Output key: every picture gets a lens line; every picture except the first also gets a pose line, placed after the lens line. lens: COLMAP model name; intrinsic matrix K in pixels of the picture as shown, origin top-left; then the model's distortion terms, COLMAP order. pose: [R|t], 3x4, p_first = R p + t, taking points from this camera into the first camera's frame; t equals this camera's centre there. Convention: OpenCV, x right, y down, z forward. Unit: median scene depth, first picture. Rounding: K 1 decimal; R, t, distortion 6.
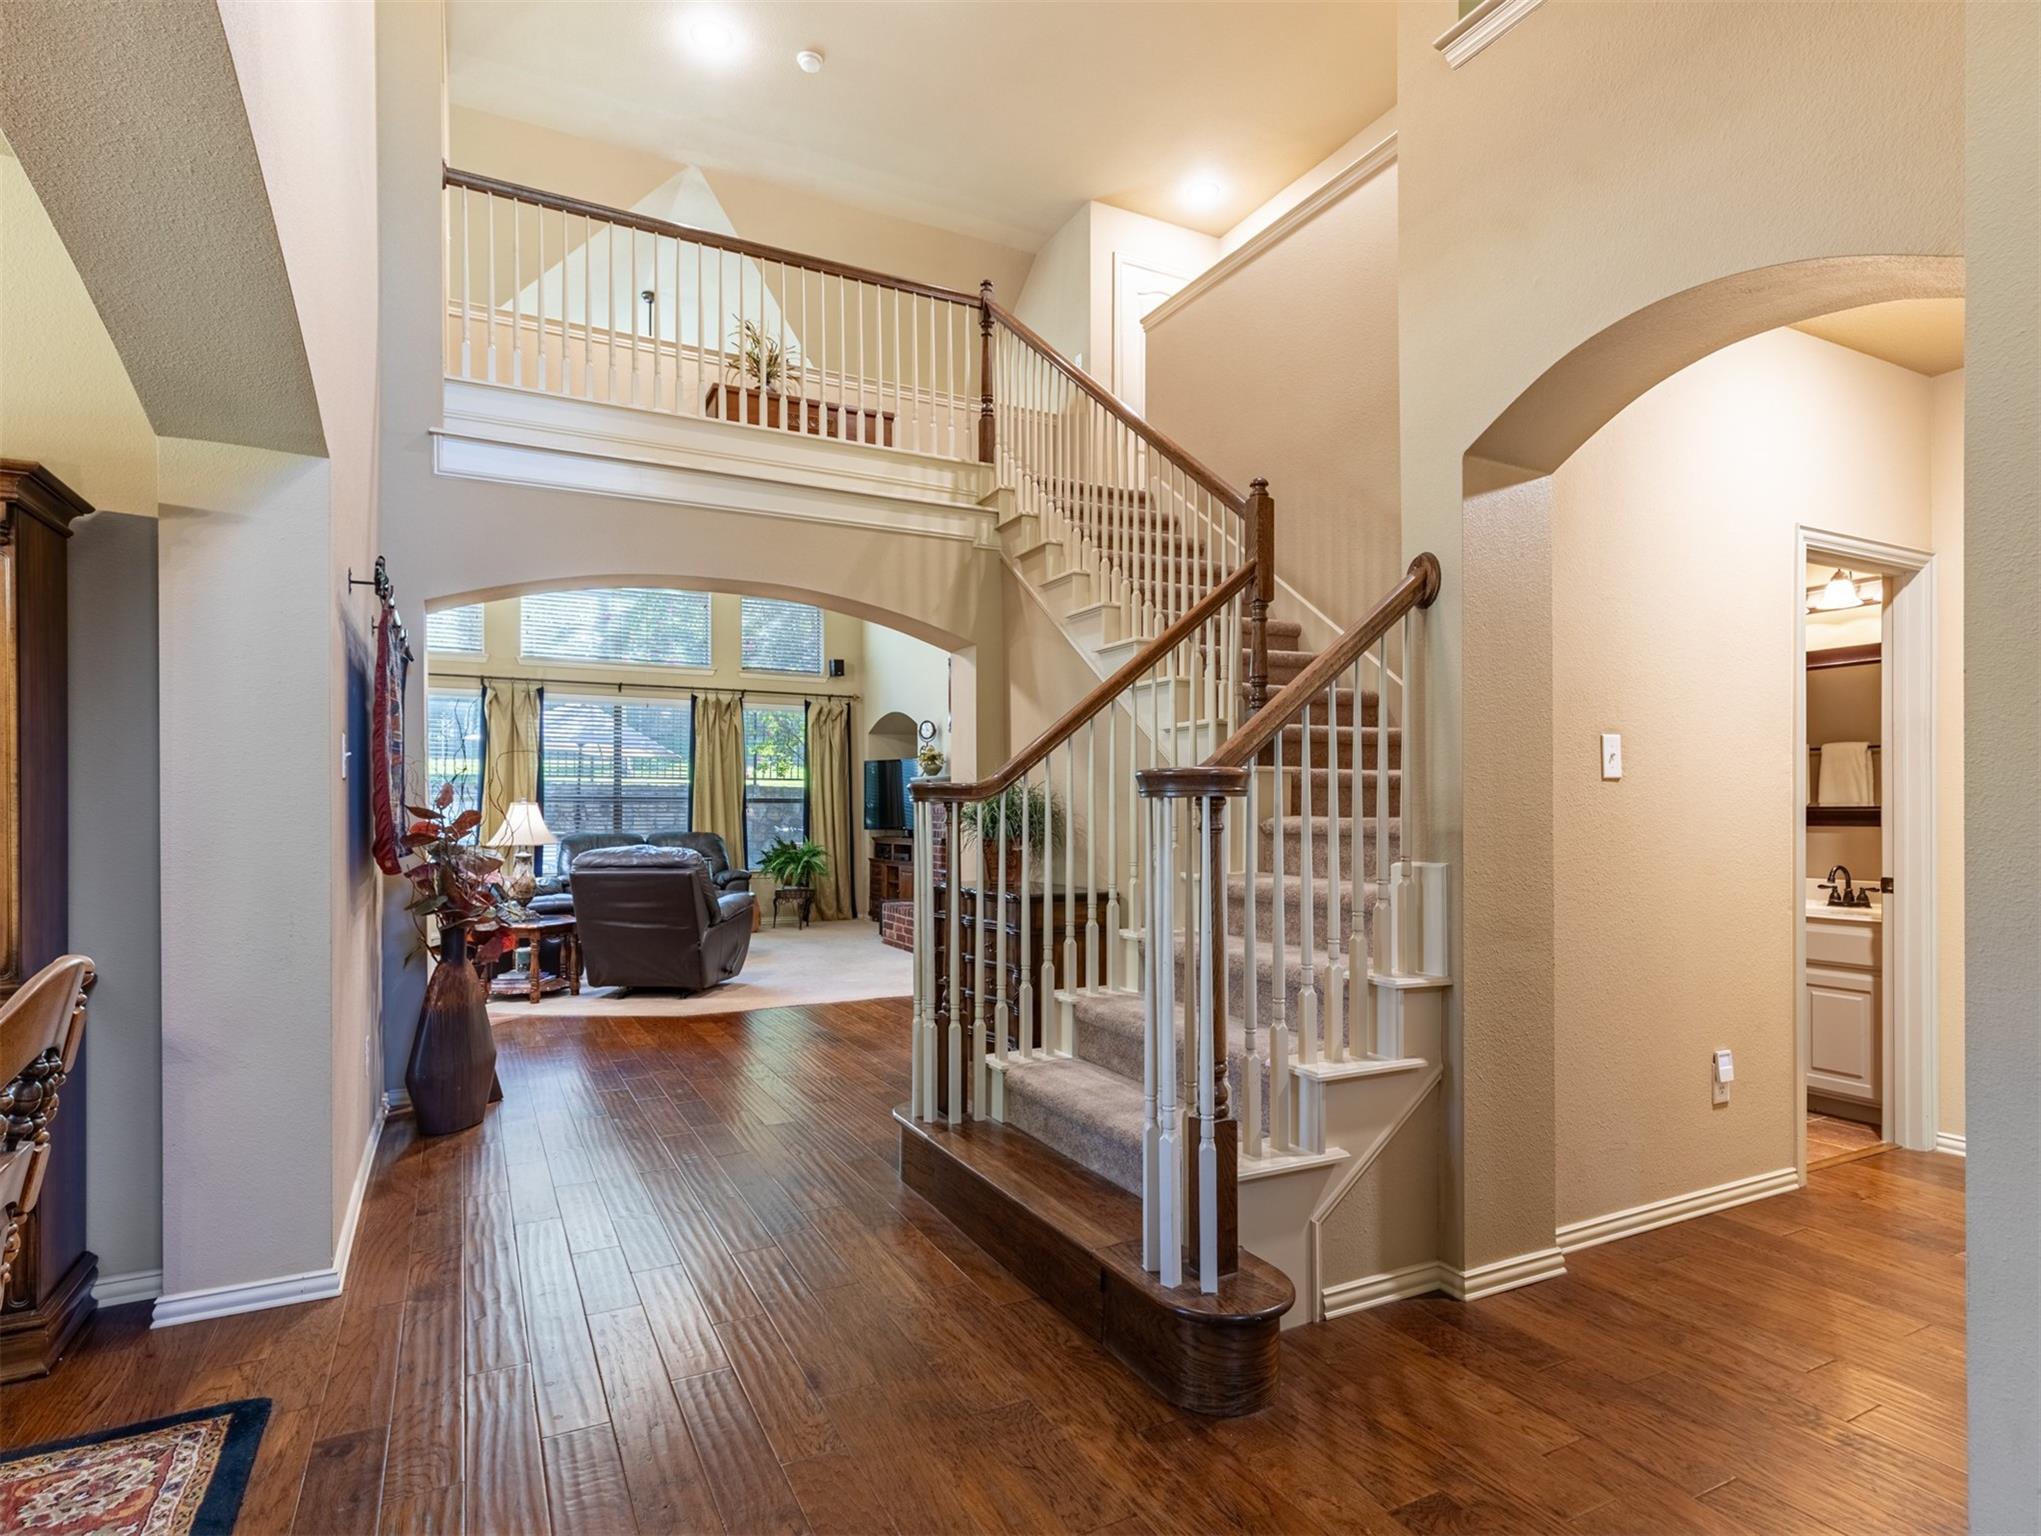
lens RADIAL K [[1081.7, 0, 1035.1], [0, 1081.7, 805.0], [0, 0, 1]] dist [0.000362, -0.000873]
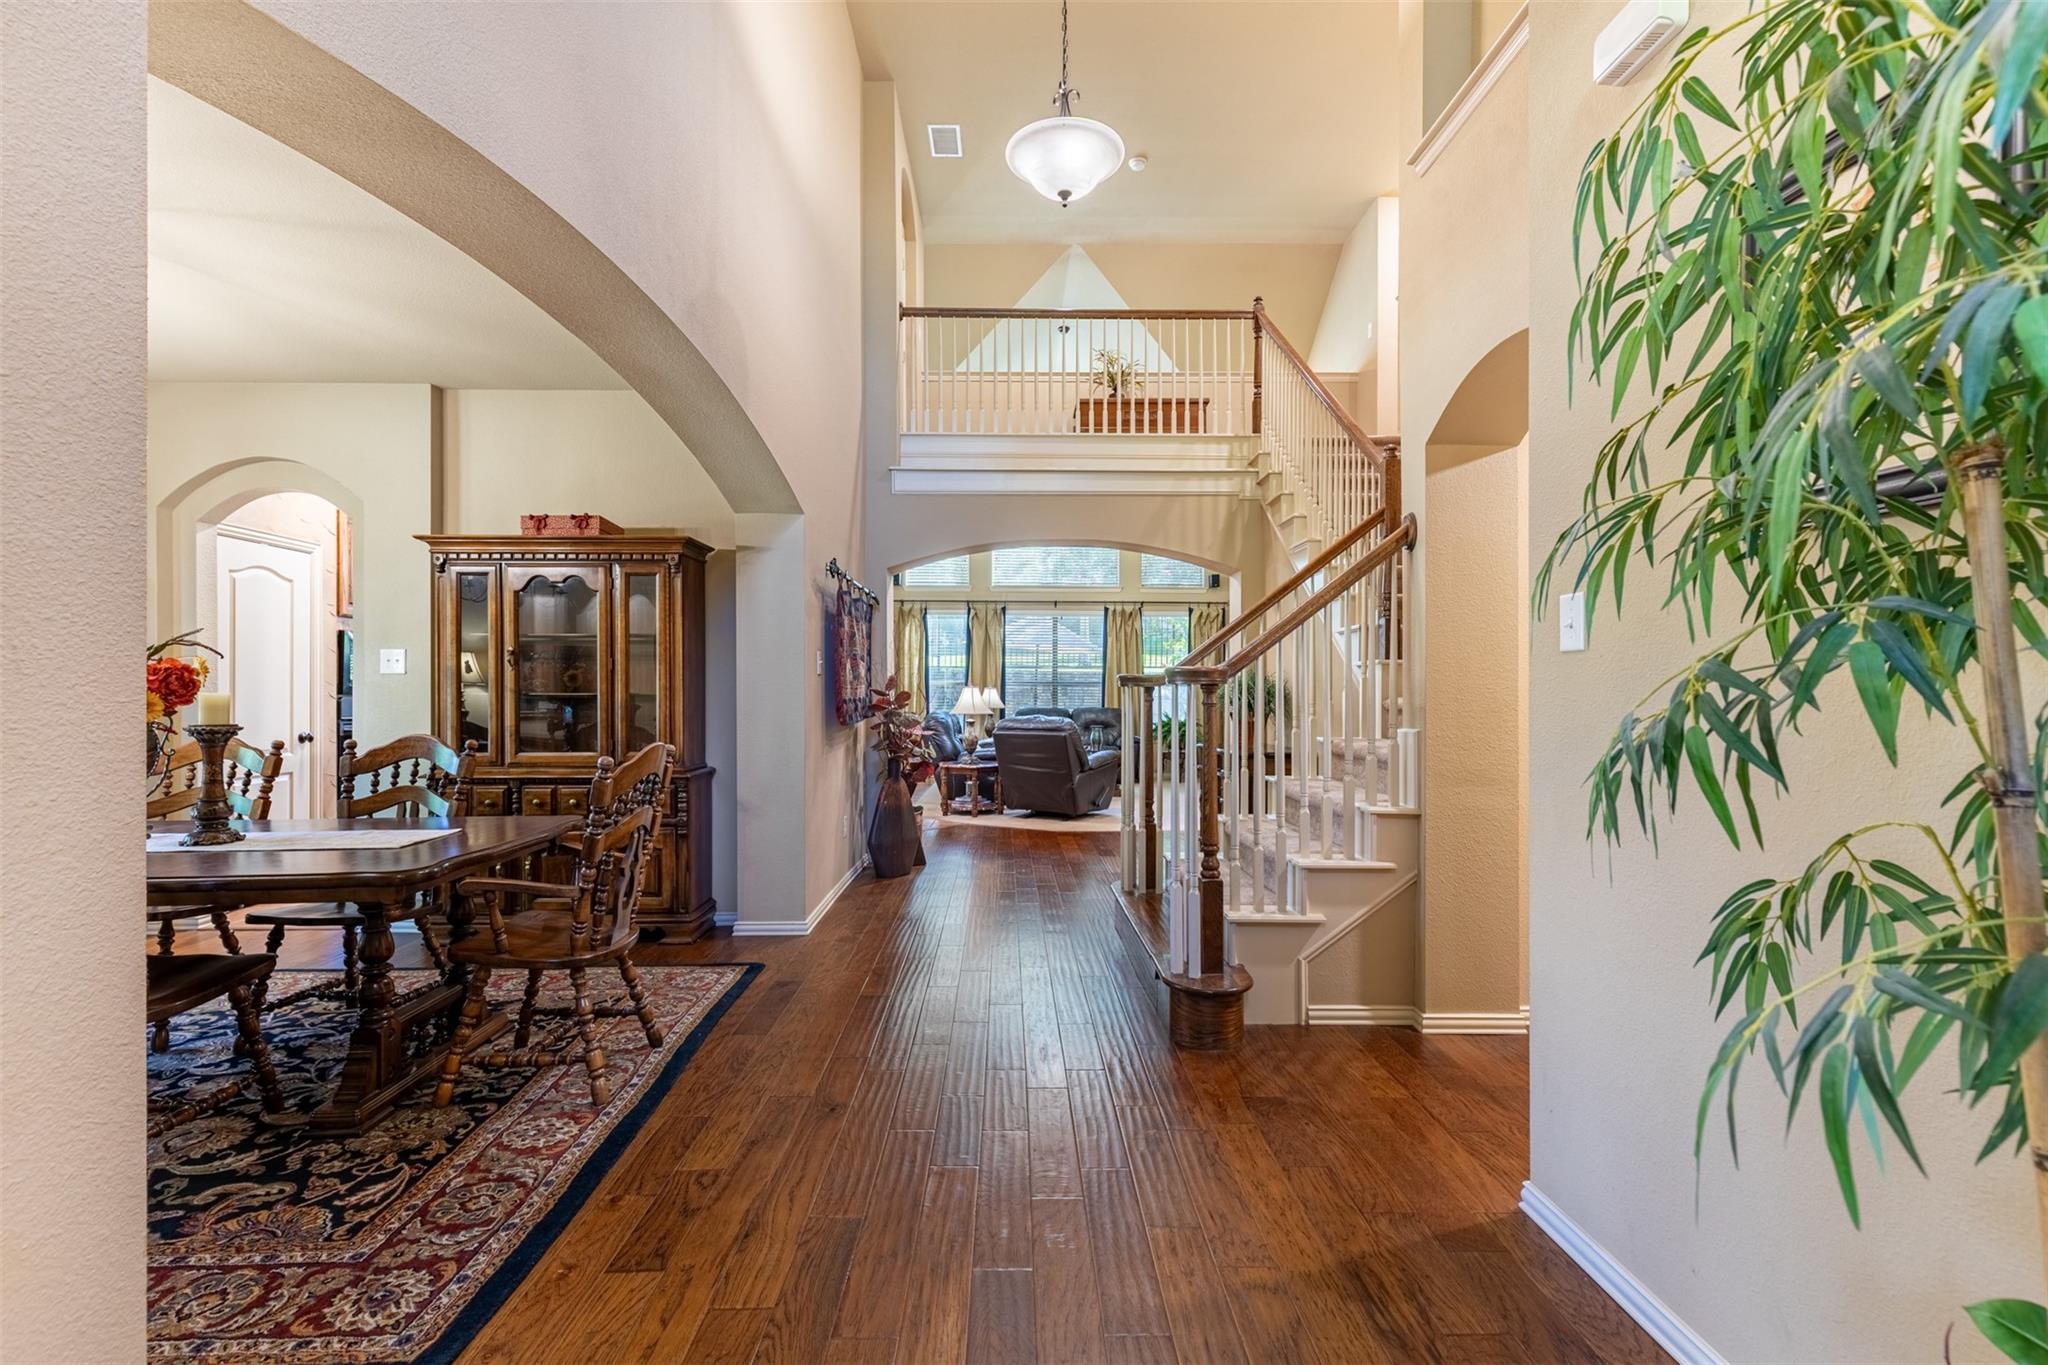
lens RADIAL K [[933.8, 0, 1032.6], [0, 933.8, 681.2], [0, 0, 1]] dist [0.006842, -0.001459]
pose [[0.893077, -0.003349, -0.449891, 0.201244], [0.000404, 0.999978, -0.006641, -0.000823], [0.449904, 0.005749, 0.893059, -0.141429]]
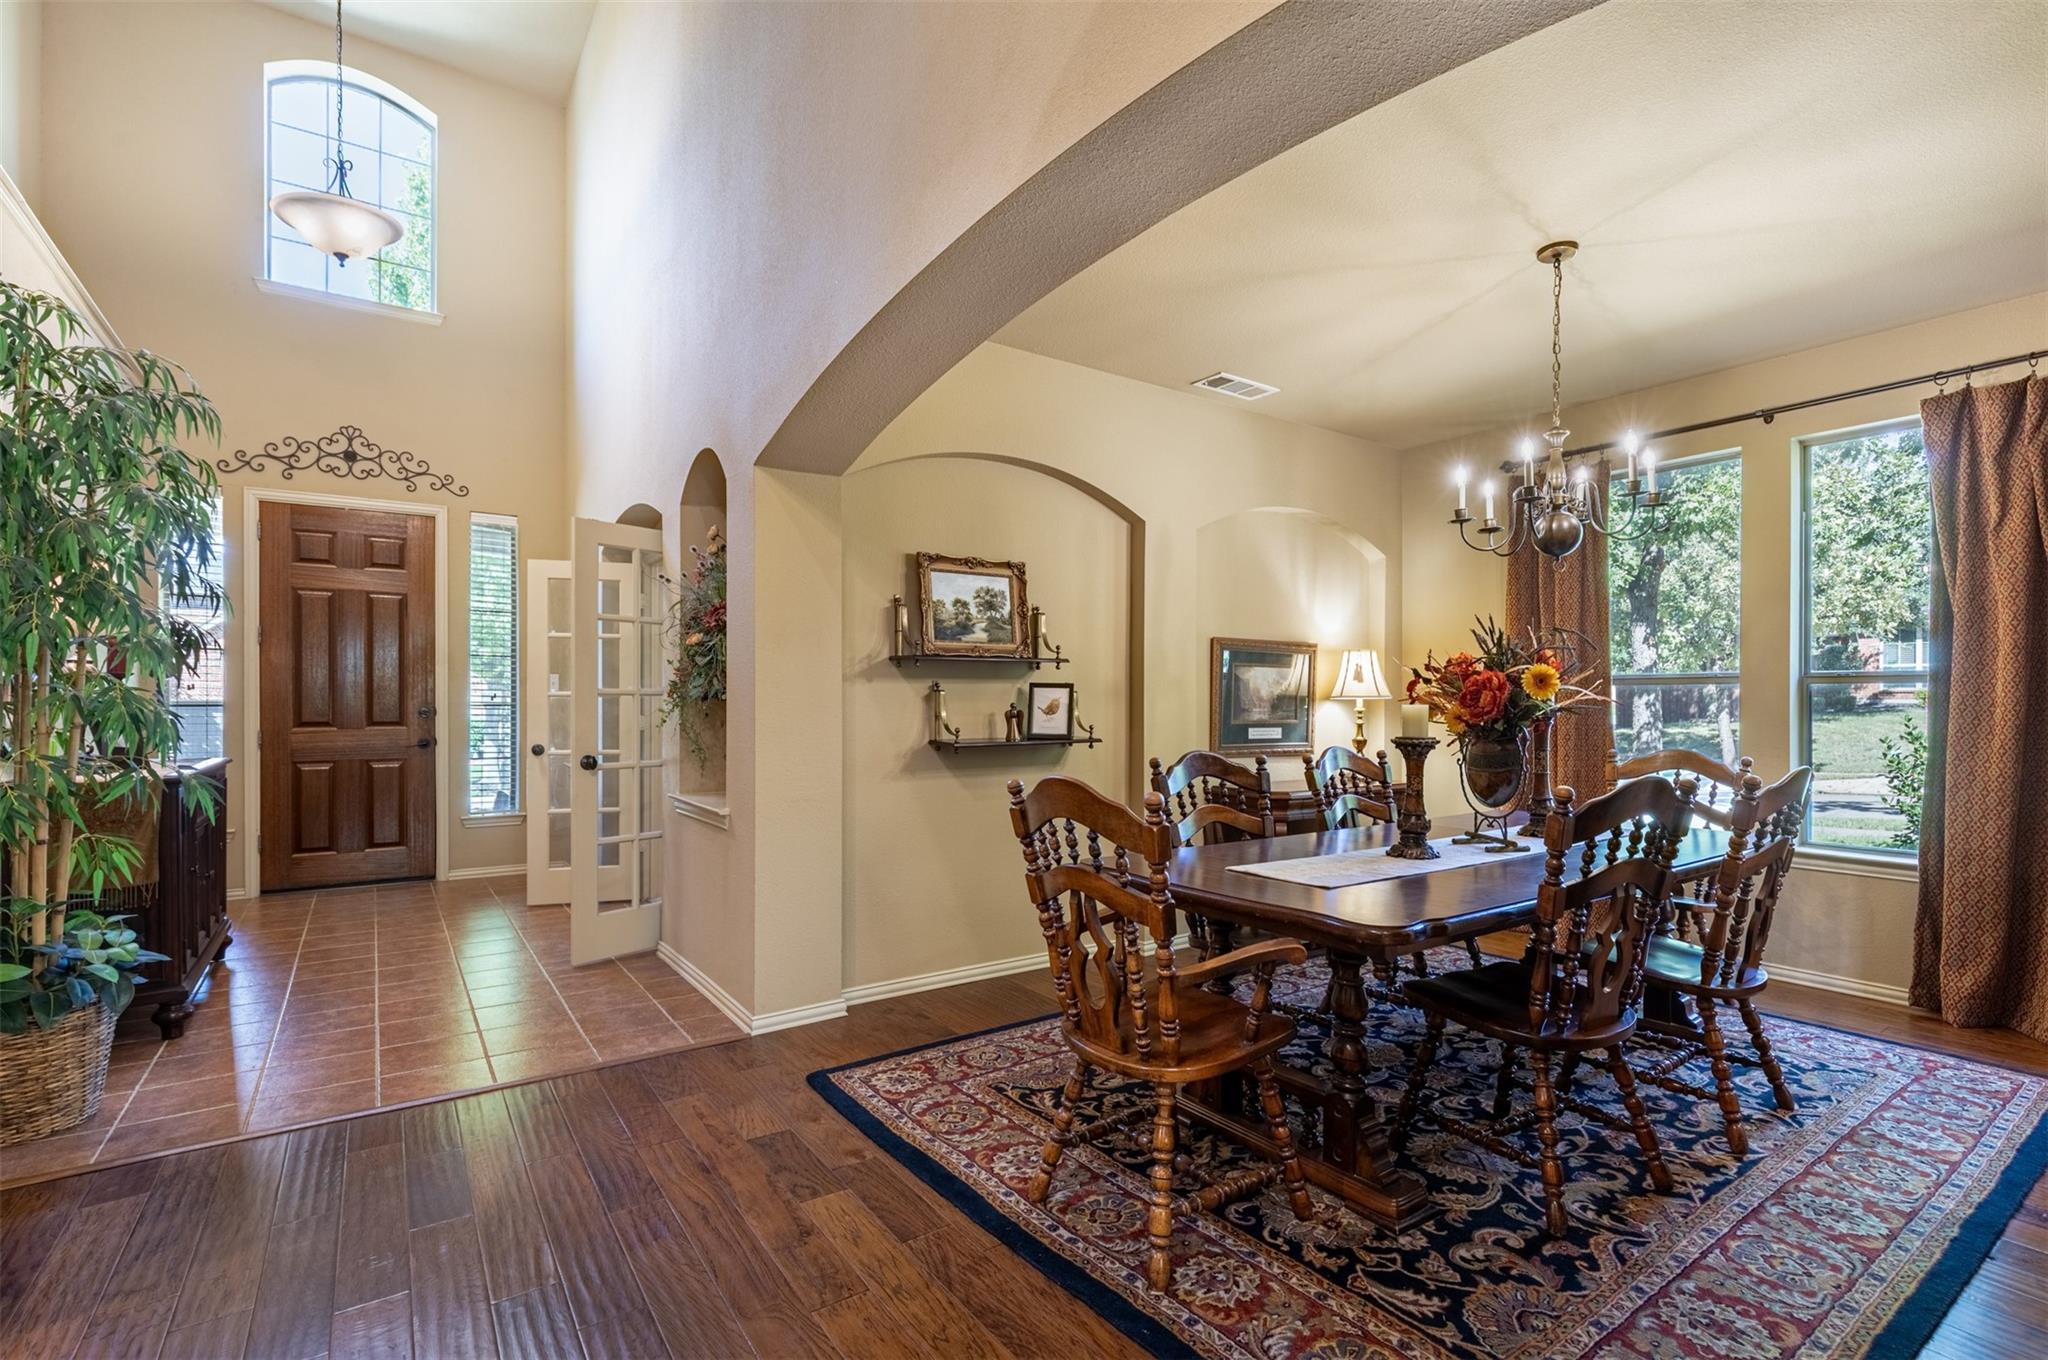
lens RADIAL K [[933.8, 0, 1043.3], [0, 933.8, 716.7], [0, 0, 1]] dist [0.006842, -0.001459]
pose [[-0.991641, 0.004209, -0.128962, -0.078803], [0.002540, 0.999911, 0.013105, 0.001351], [0.129006, 0.012668, -0.991563, 0.411435]]
